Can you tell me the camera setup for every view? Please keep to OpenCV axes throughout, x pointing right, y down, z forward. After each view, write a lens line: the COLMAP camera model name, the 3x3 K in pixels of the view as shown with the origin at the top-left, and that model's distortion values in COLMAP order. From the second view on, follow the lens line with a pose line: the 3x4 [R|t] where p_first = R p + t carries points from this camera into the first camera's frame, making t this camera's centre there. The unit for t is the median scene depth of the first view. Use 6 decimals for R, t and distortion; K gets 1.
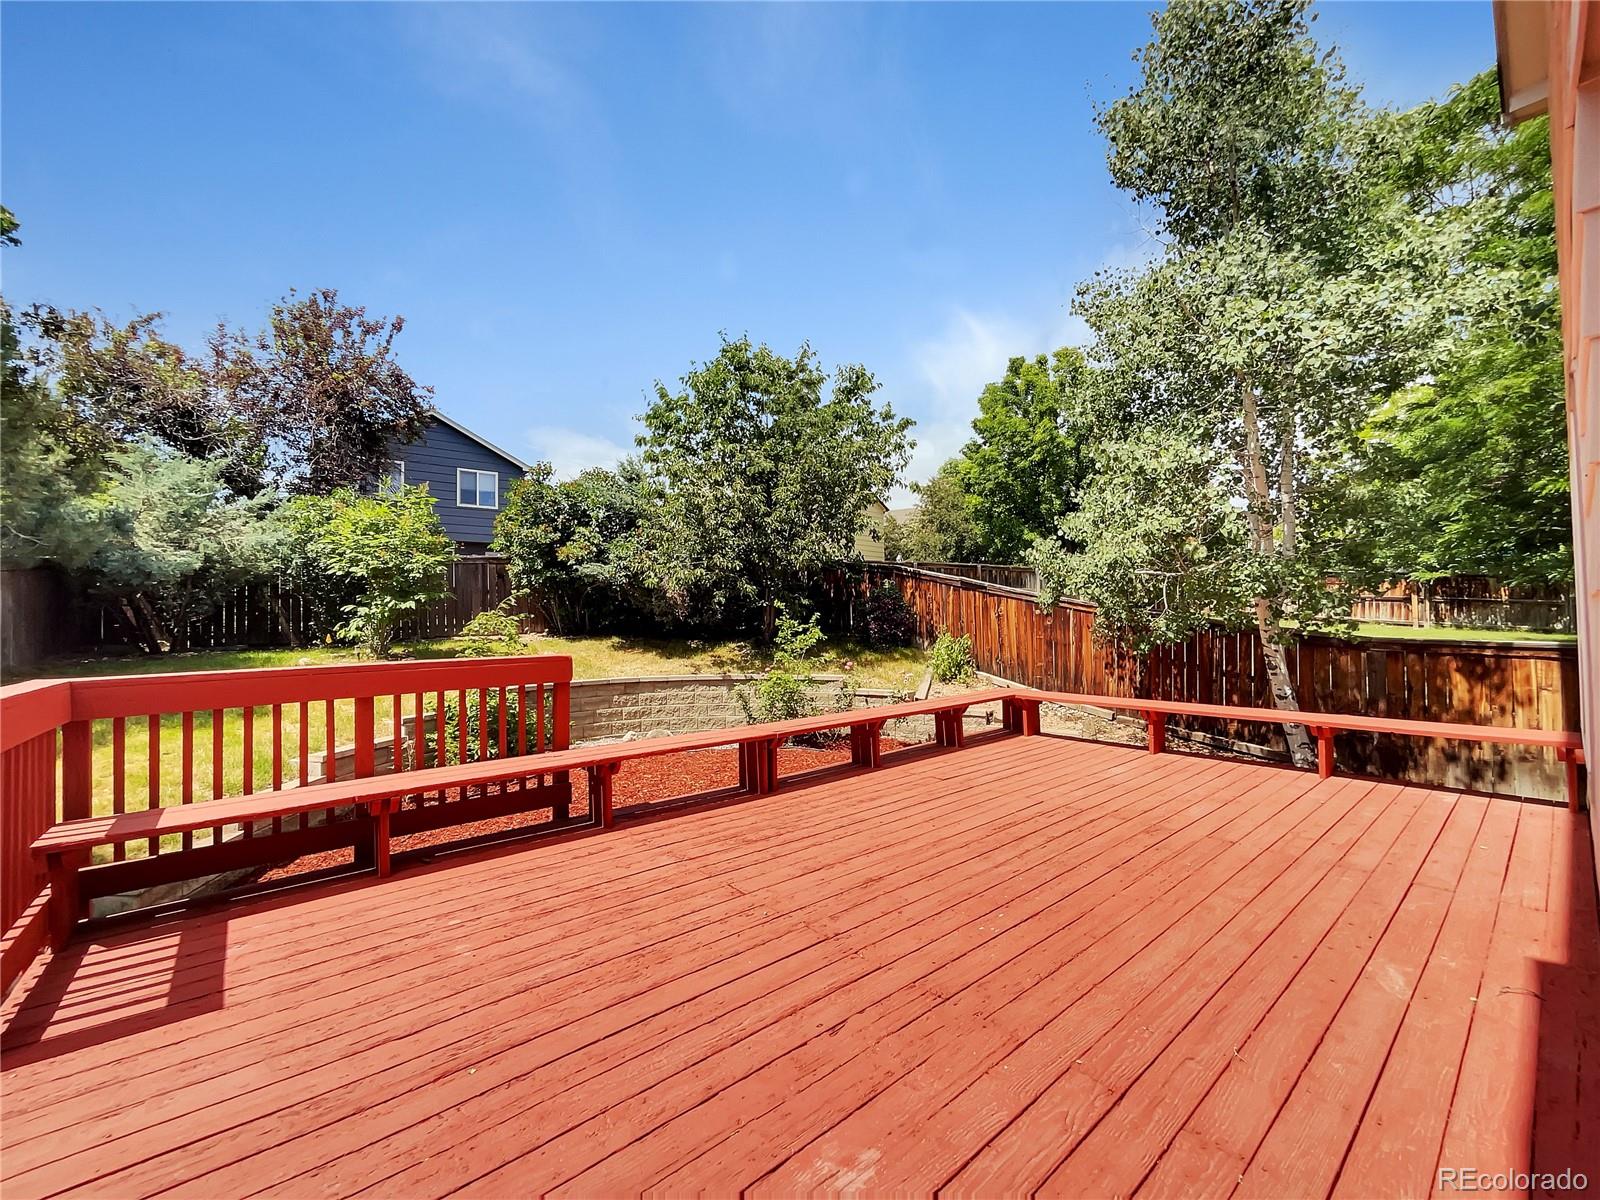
lens RADIAL K [[647.7, 0, 802.0], [0, 647.7, 605.1], [0, 0, 1]] dist [0.006978, 0.001271]
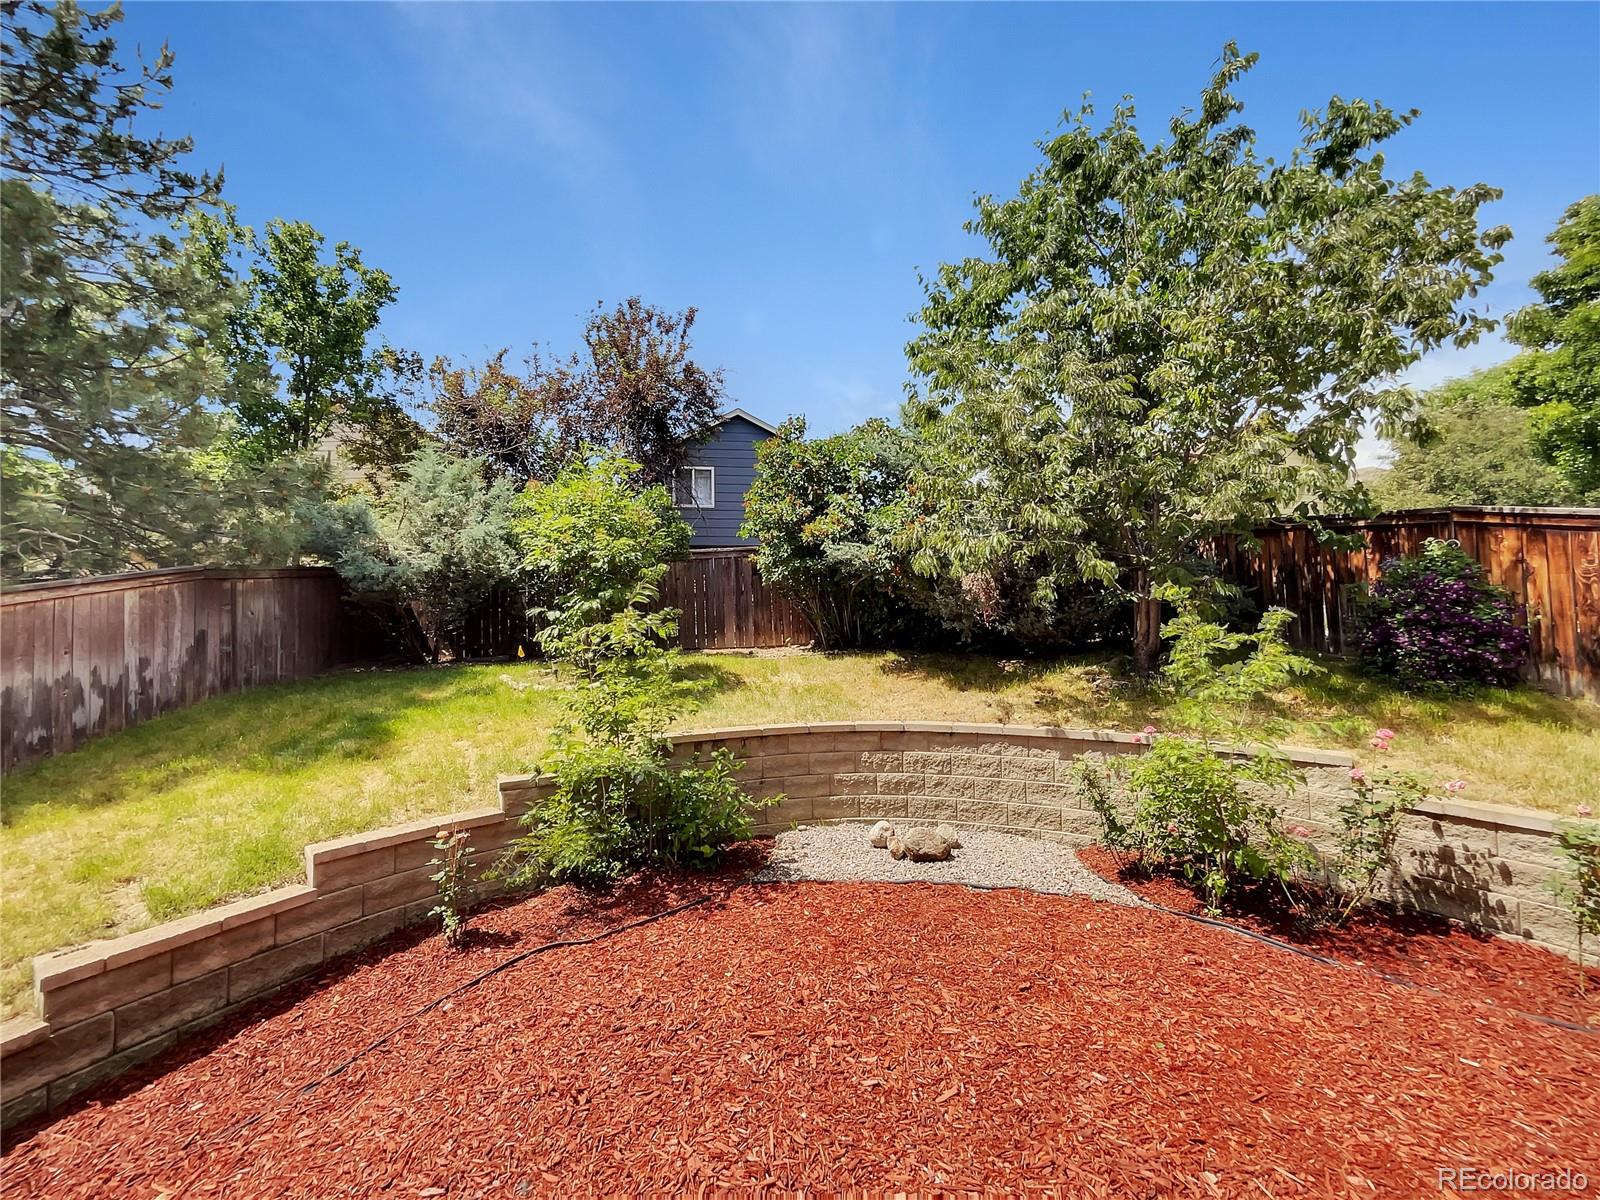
lens RADIAL K [[647.7, 0, 801.6], [0, 647.7, 598.9], [0, 0, 1]] dist [0.006978, 0.001271]
pose [[0.864191, -0.026004, -0.502491, -0.027818], [0.012936, 0.999482, -0.029476, 0.012483], [0.502997, 0.018973, 0.864080, 0.400853]]
